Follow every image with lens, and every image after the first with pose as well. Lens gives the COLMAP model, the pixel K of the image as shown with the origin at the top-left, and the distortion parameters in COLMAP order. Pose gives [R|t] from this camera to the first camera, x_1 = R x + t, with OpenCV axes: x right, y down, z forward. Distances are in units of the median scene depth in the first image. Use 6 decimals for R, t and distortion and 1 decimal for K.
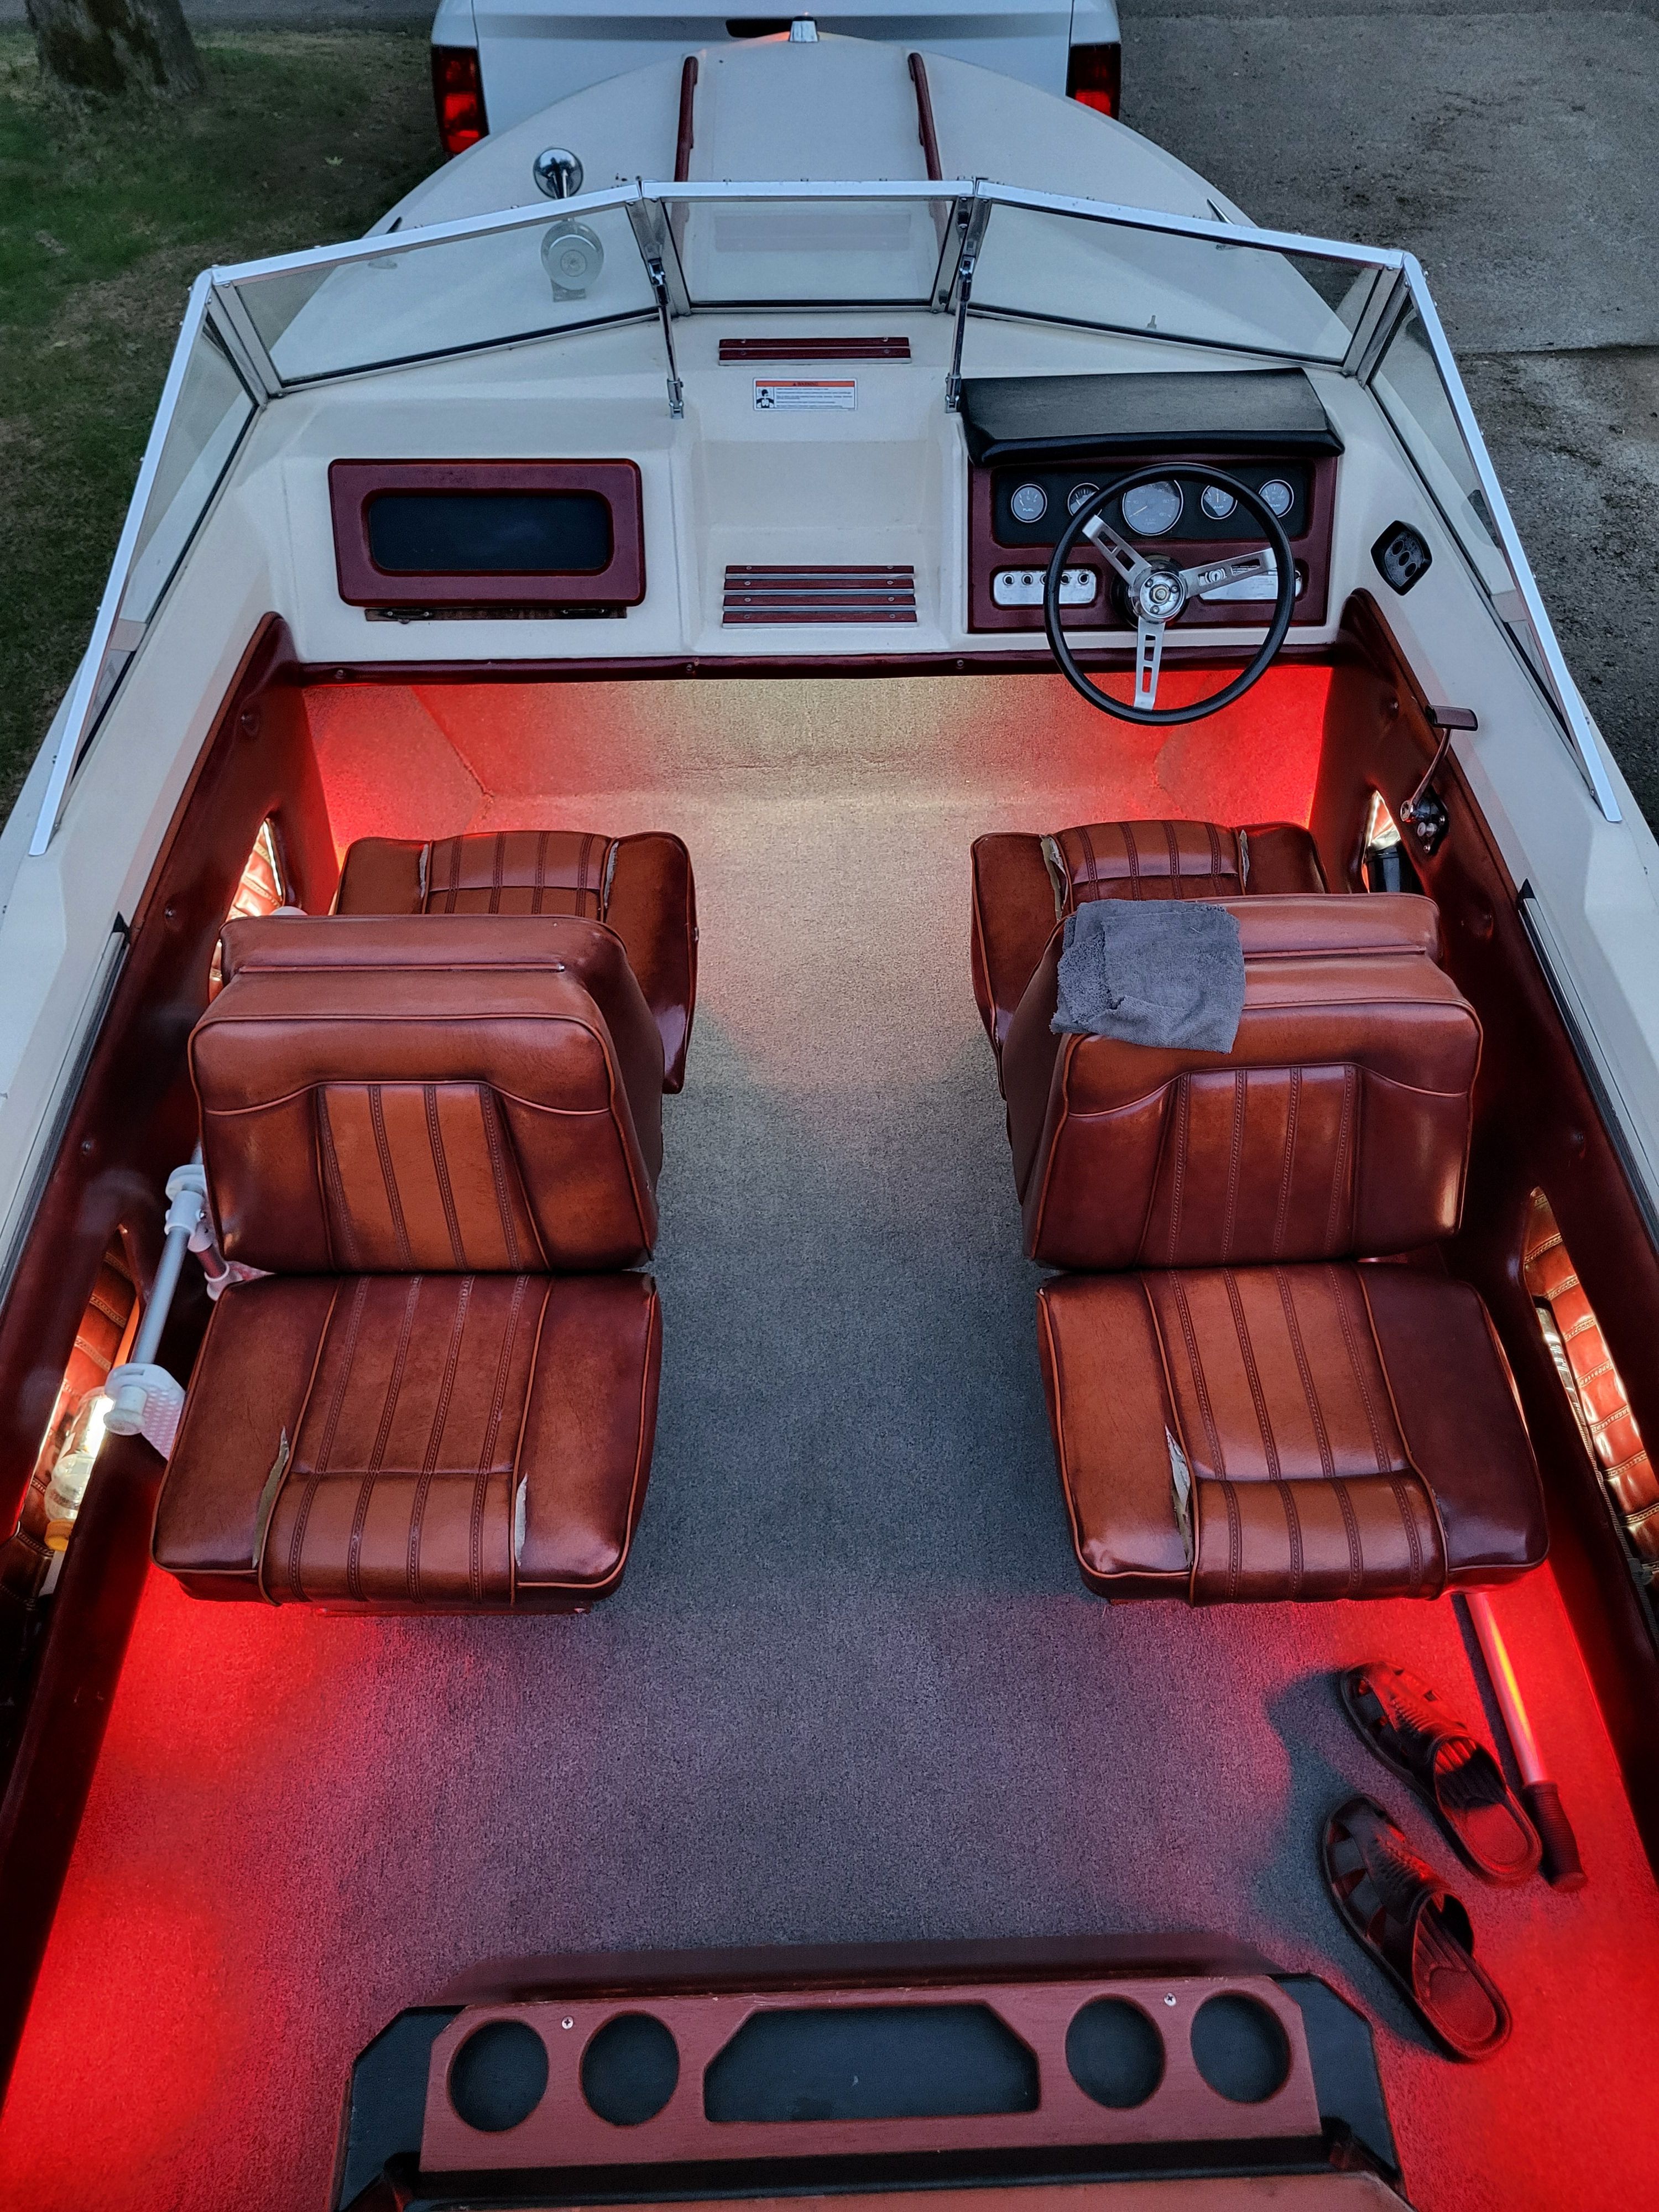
lens RADIAL K [[1694.0, 0, 837.2], [0, 1694.0, 1107.9], [0, 0, 1]] dist [0.033067, -0.046372]
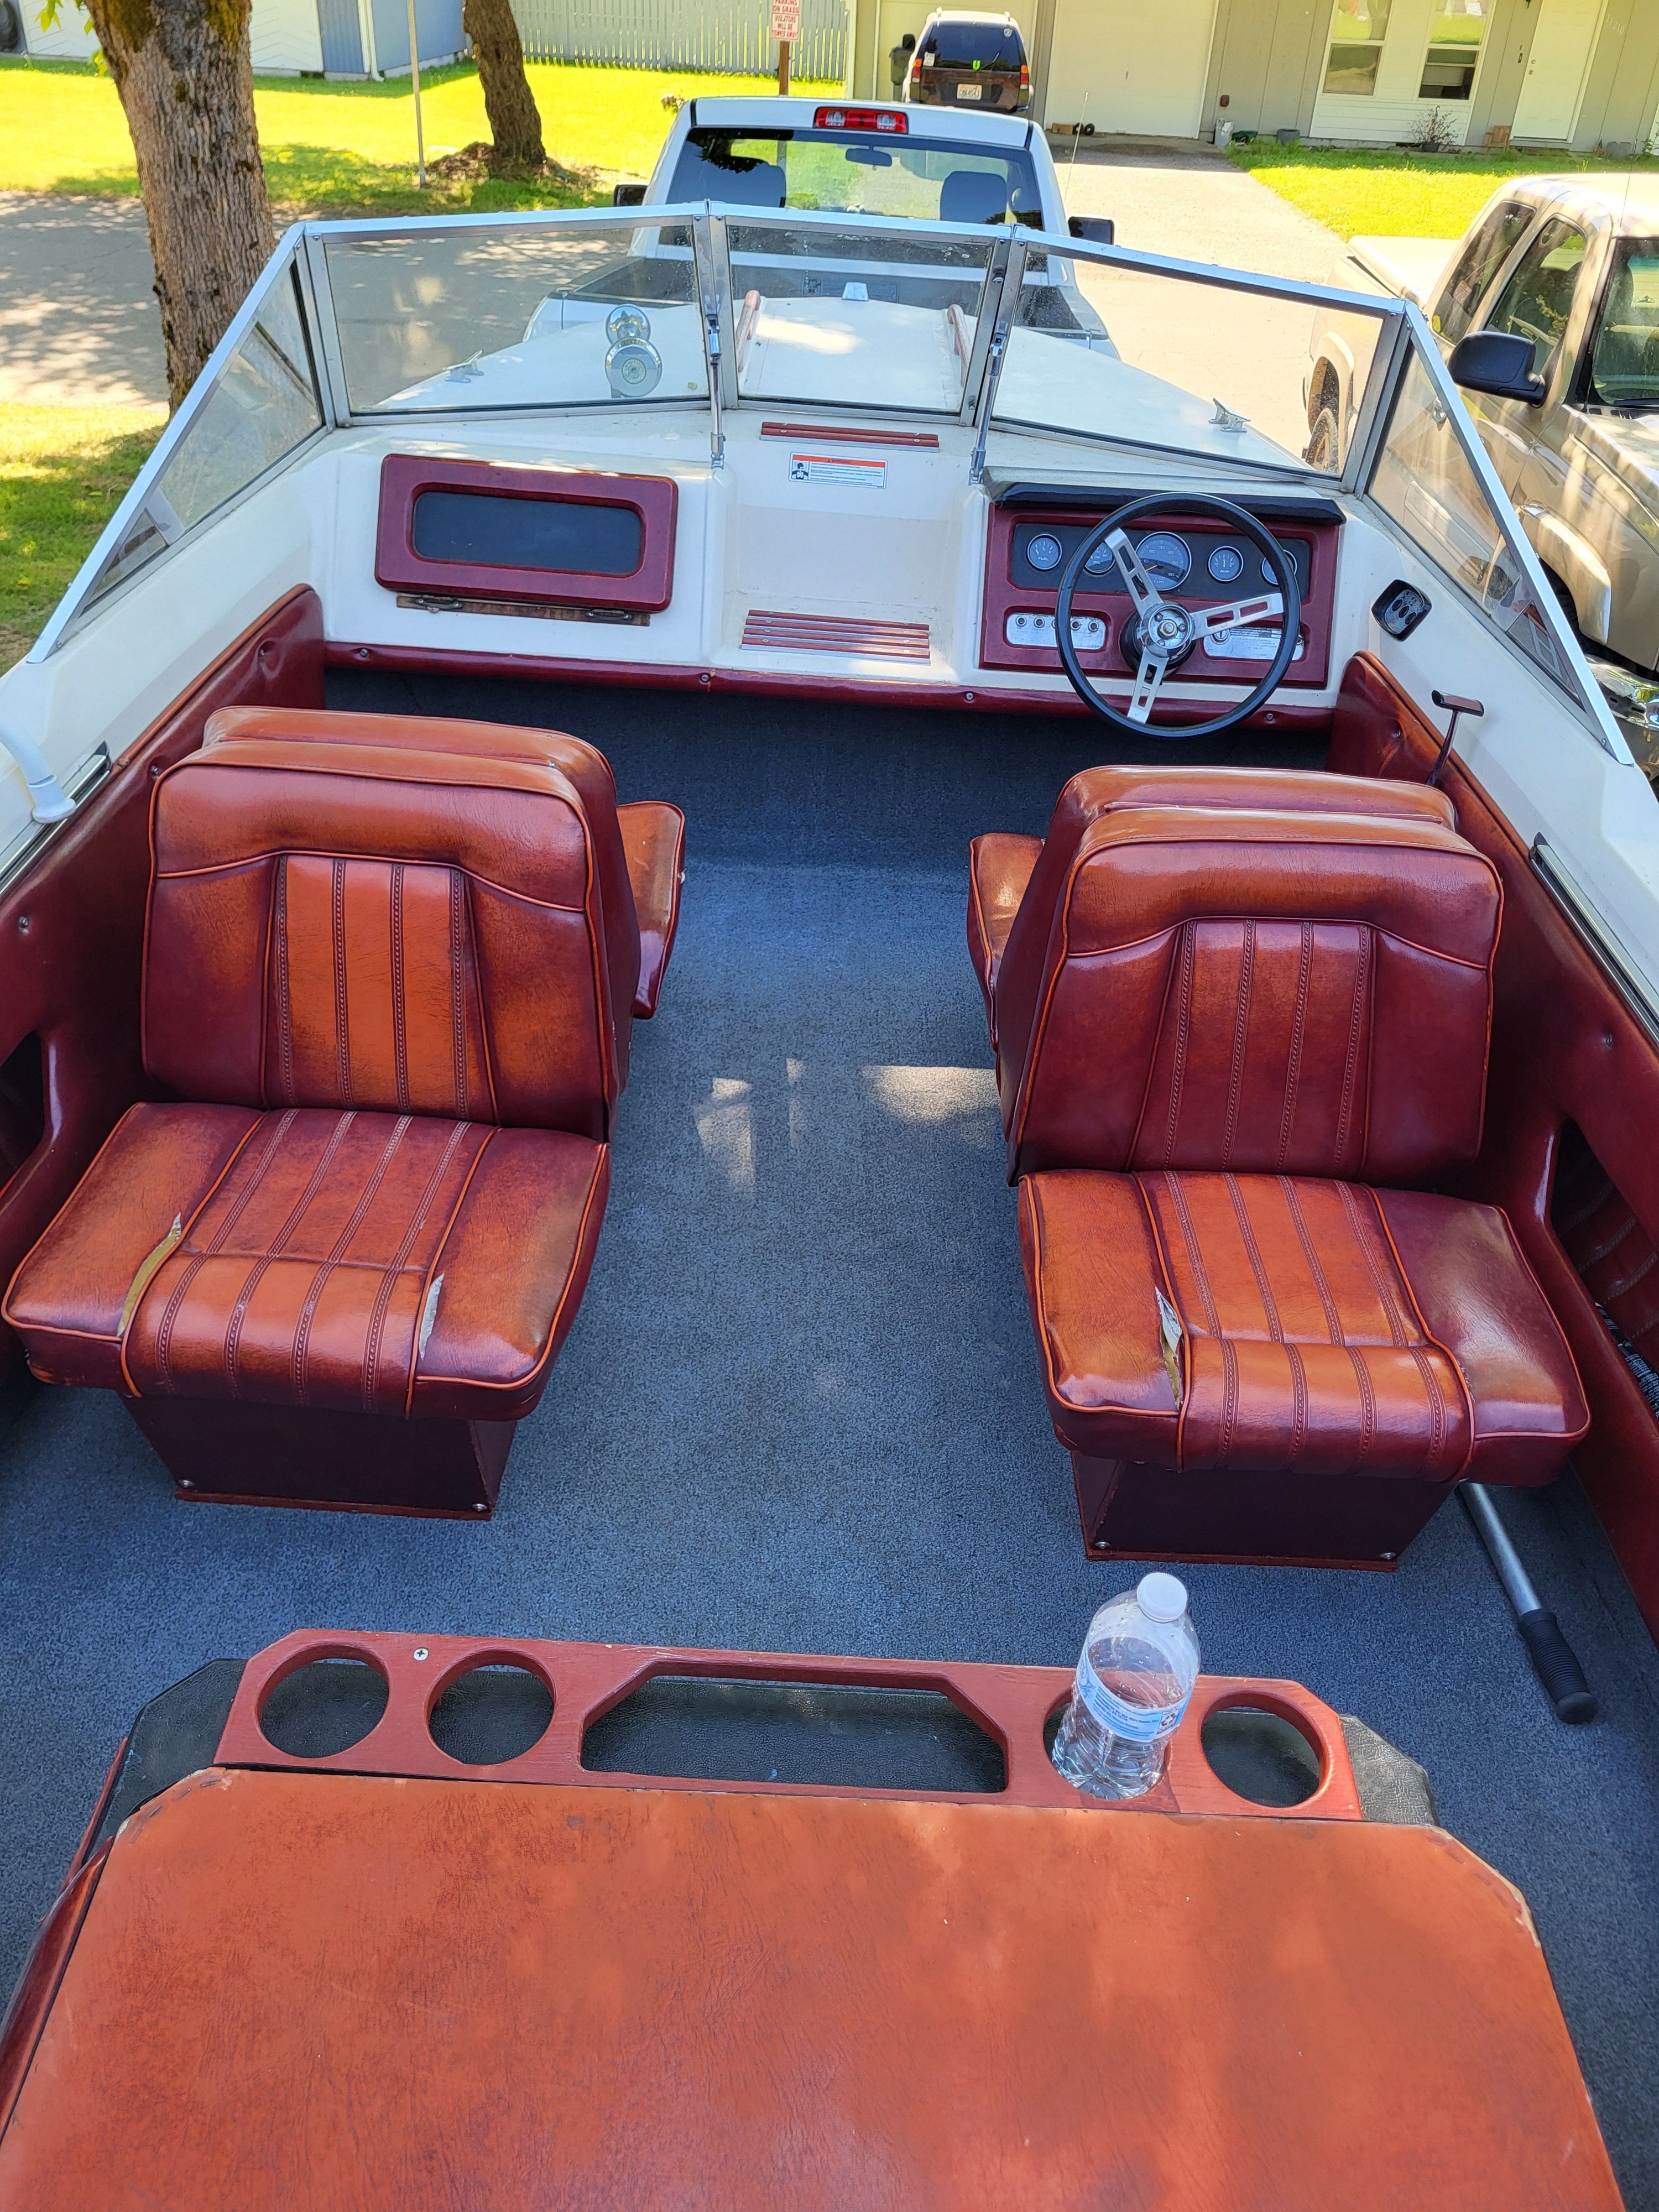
lens RADIAL K [[1691.1, 0, 829.5], [0, 1691.1, 1106.0], [0, 0, 1]] dist [0.040122, -0.046234]
pose [[0.996677, 0.081449, 0.000345, 0.009442], [-0.078330, 0.959656, -0.270048, 0.303367], [-0.022326, 0.269123, 0.962847, 0.100071]]
